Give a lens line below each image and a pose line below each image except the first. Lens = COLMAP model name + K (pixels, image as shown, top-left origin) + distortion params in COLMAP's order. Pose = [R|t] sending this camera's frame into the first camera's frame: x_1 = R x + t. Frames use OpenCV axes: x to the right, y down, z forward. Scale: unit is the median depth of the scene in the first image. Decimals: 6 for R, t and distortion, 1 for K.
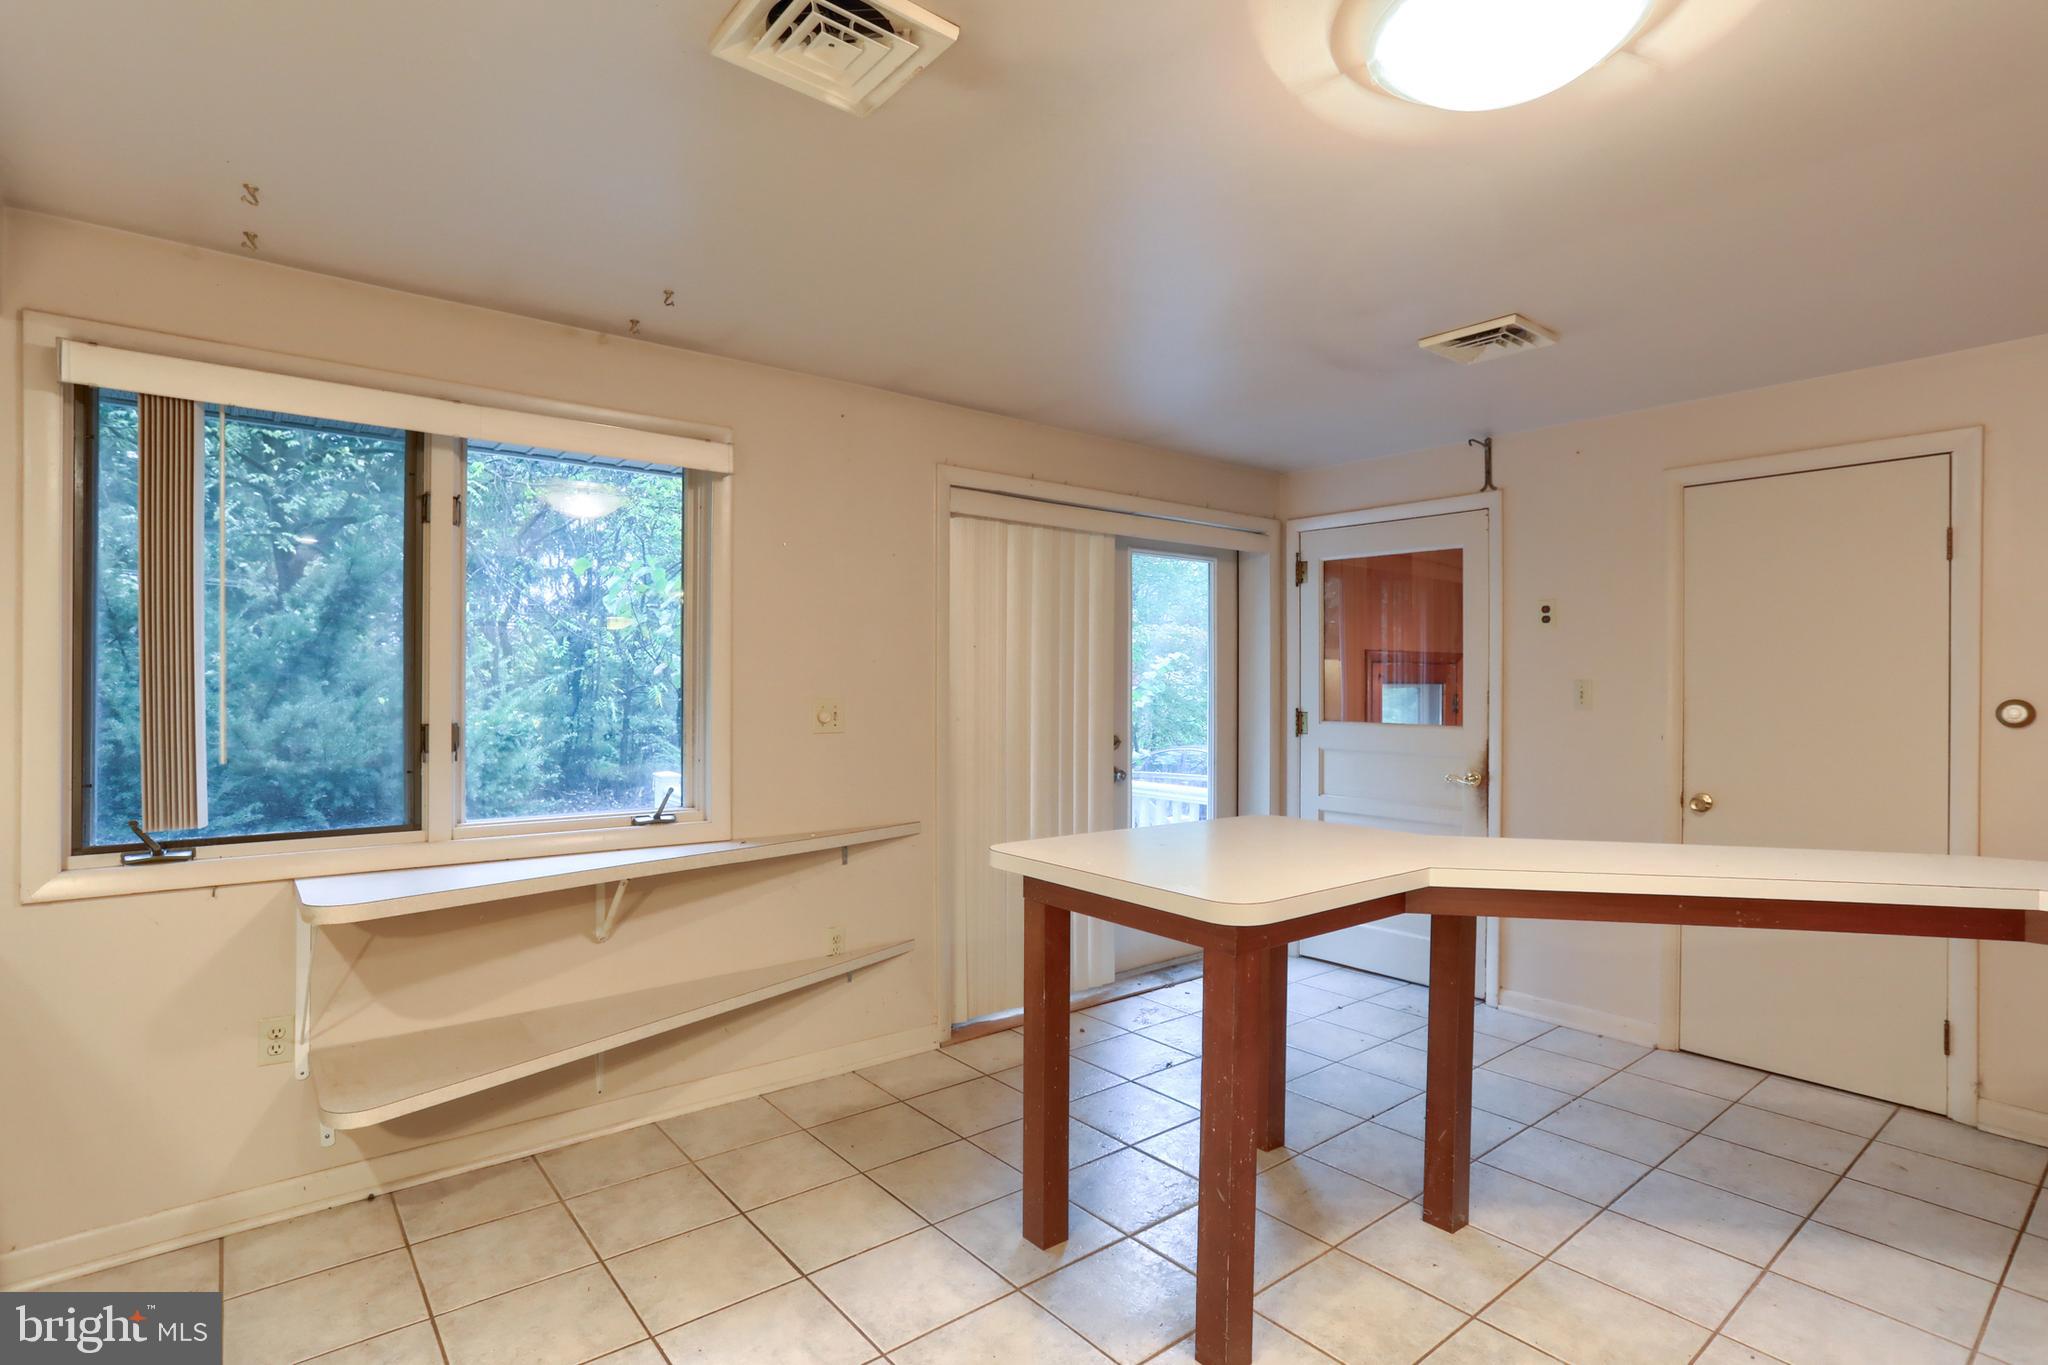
lens RADIAL K [[1039.2, 0, 1024.0], [0, 1039.2, 682.5], [0, 0, 1]] dist [-0.047282, 0.000170]
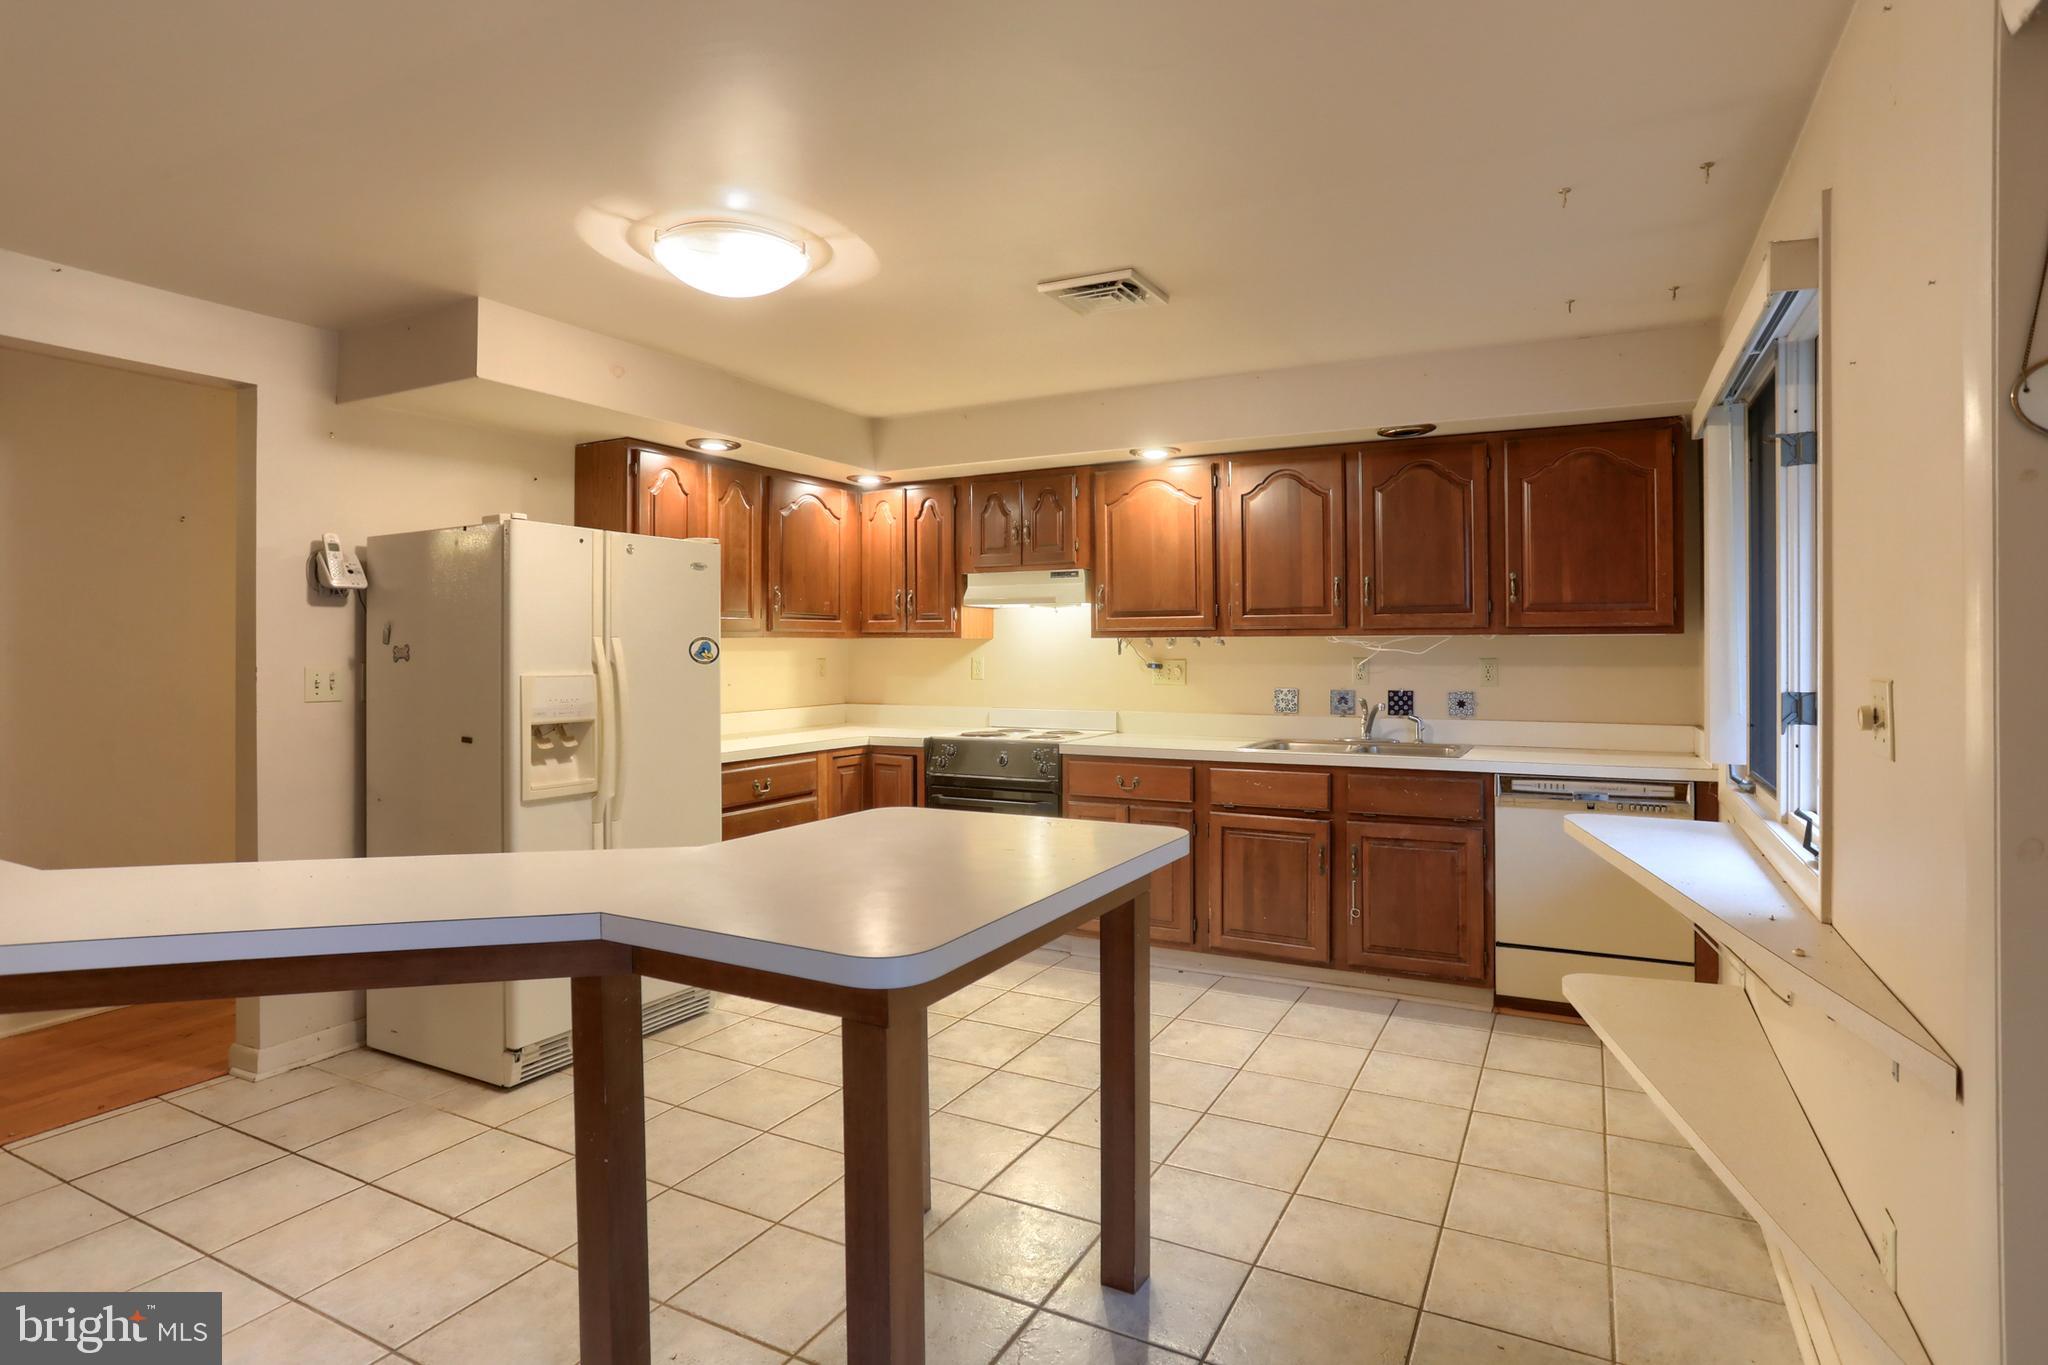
lens RADIAL K [[1085.5, 0, 1025.3], [0, 1085.5, 643.5], [0, 0, 1]] dist [-0.003839, -0.000276]
pose [[-0.927758, -0.000576, -0.373181, 0.261395], [0.000647, 0.999995, -0.003153, 0.001582], [0.373181, -0.003167, -0.927753, 1.071289]]
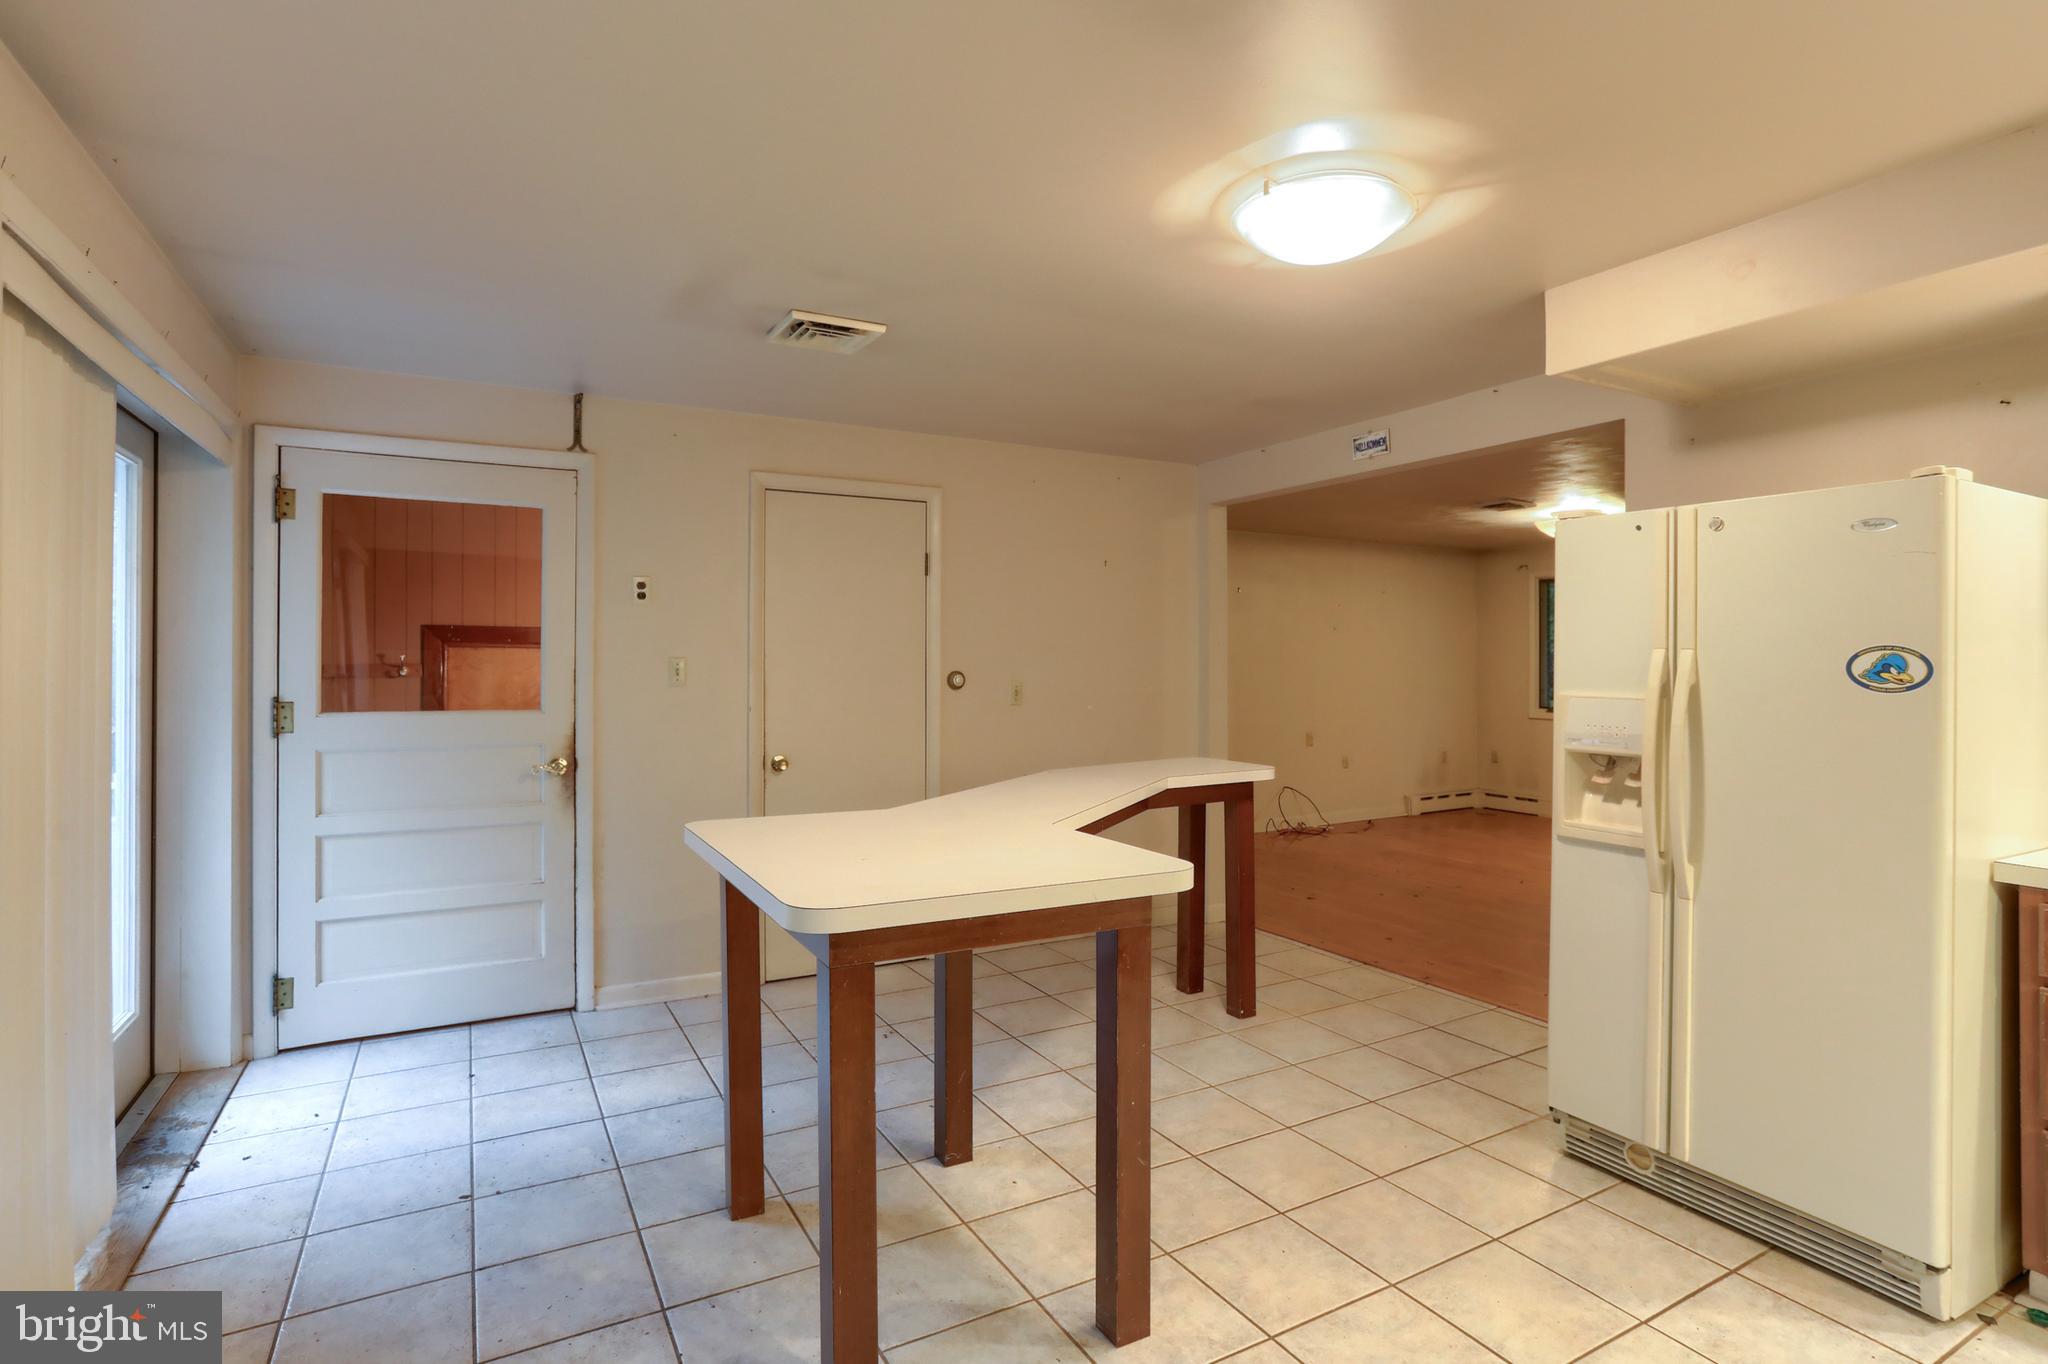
lens RADIAL K [[1032.3, 0, 1067.9], [0, 1032.3, 657.8], [0, 0, 1]] dist [-0.000216, 0.000535]
pose [[0.154464, 0.002548, 0.987995, -0.395204], [-0.000226, 0.999997, -0.002544, 0.000363], [-0.987998, 0.000169, 0.154464, 0.427572]]
